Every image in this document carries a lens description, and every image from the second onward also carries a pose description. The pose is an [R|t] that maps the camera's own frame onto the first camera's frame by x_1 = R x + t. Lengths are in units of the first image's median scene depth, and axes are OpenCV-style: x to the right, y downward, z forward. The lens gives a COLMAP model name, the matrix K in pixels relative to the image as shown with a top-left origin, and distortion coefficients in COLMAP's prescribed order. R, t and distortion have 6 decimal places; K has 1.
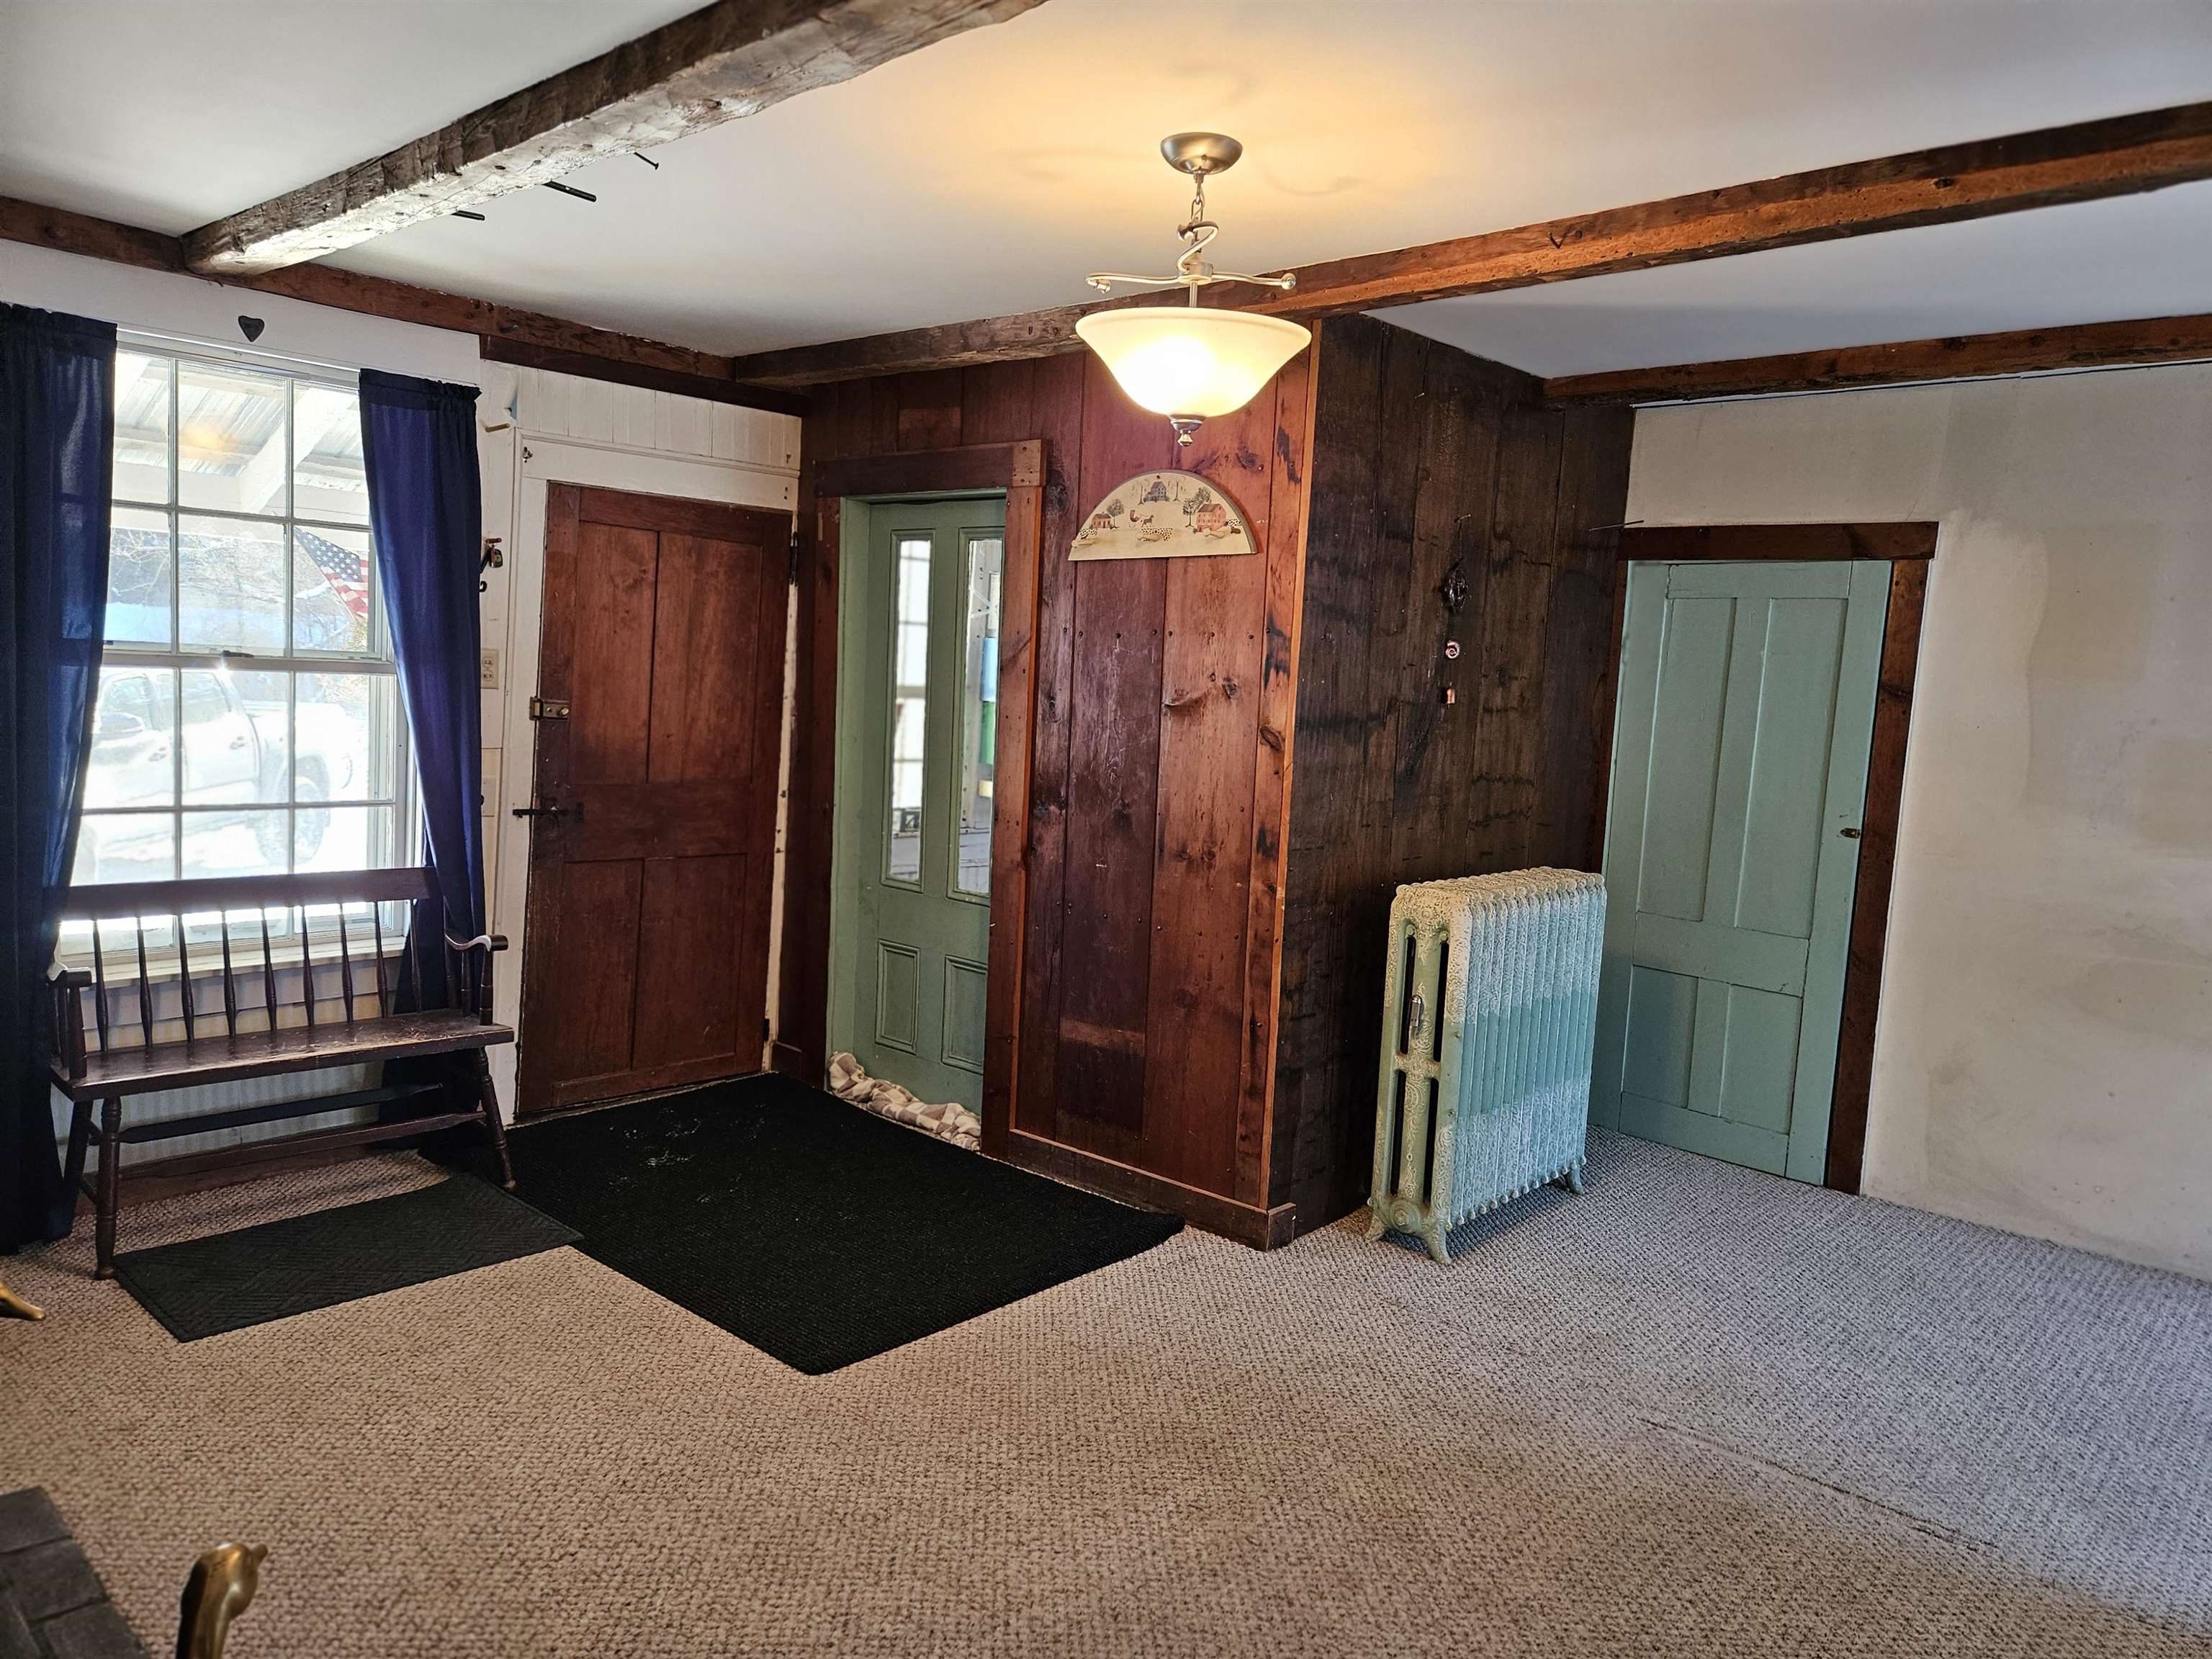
lens RADIAL K [[1491.3, 0, 1101.1], [0, 1491.3, 827.2], [0, 0, 1]] dist [0.080912, -0.067798]
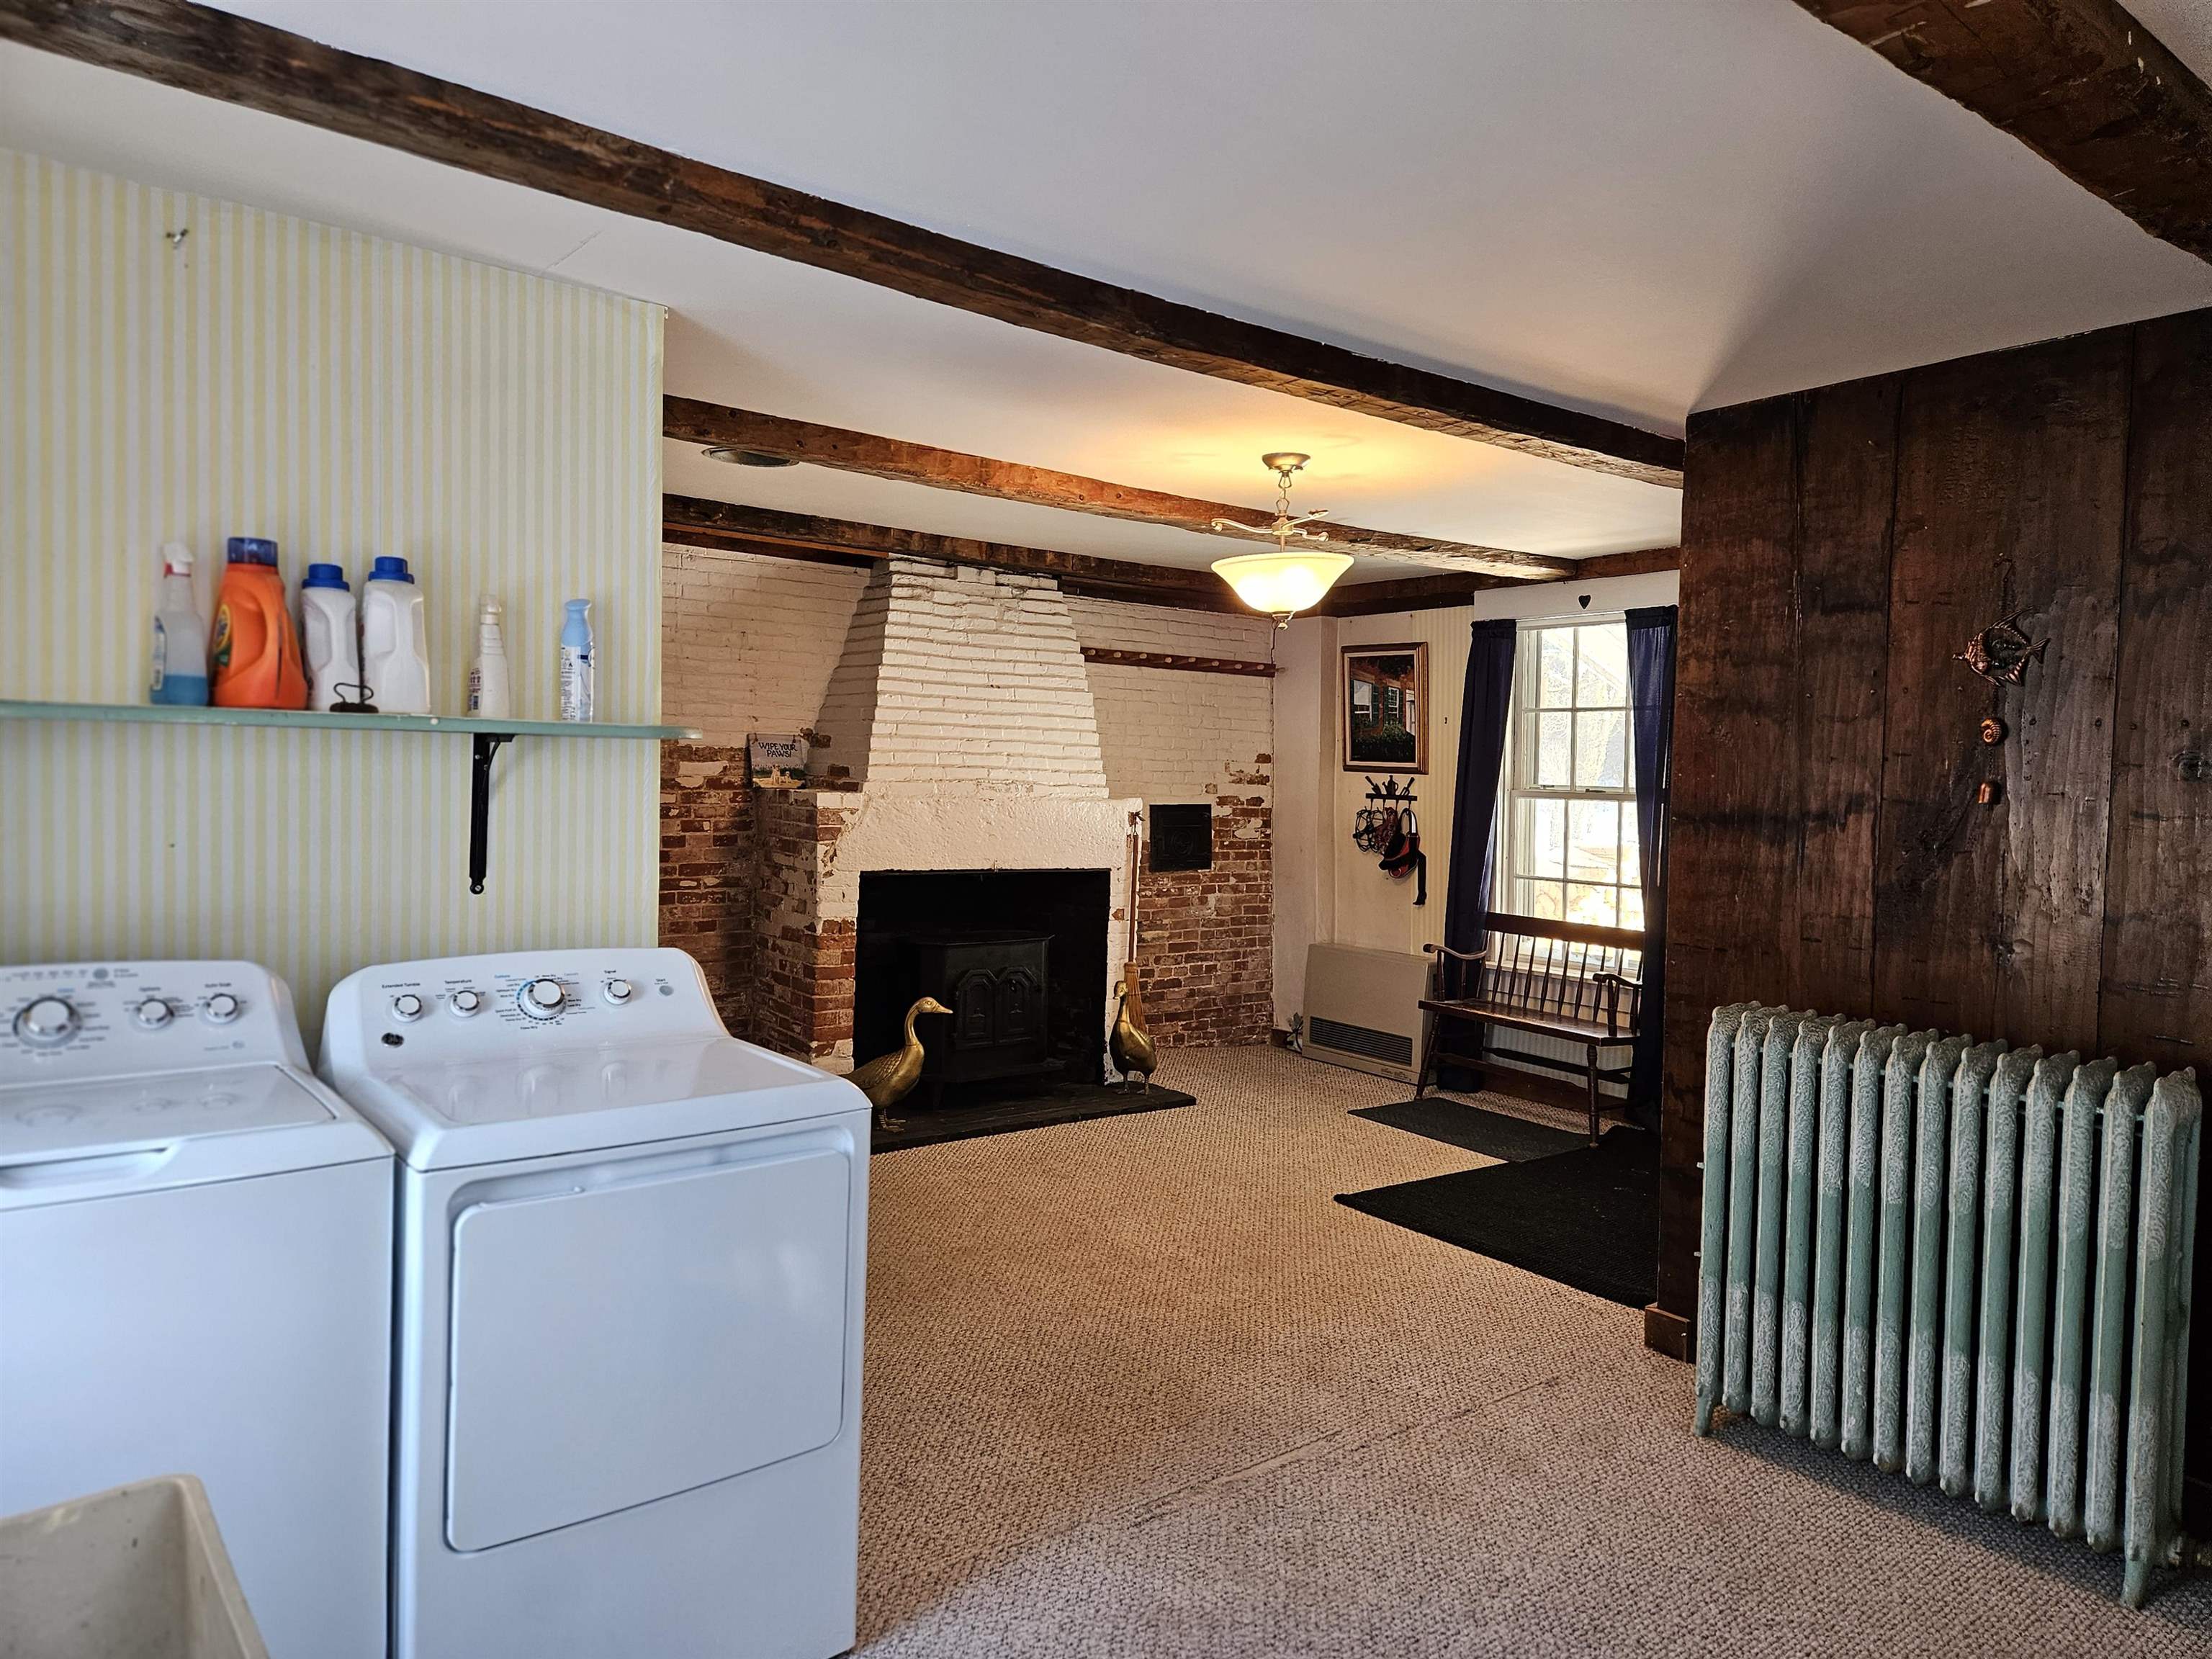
lens RADIAL K [[1491.3, 0, 1101.1], [0, 1491.3, 827.2], [0, 0, 1]] dist [0.080912, -0.067798]
pose [[-0.172752, -0.011249, -0.984901, 1.168260], [-0.142979, 0.989630, 0.013776, -0.020340], [0.974532, 0.143200, -0.172569, 0.774428]]
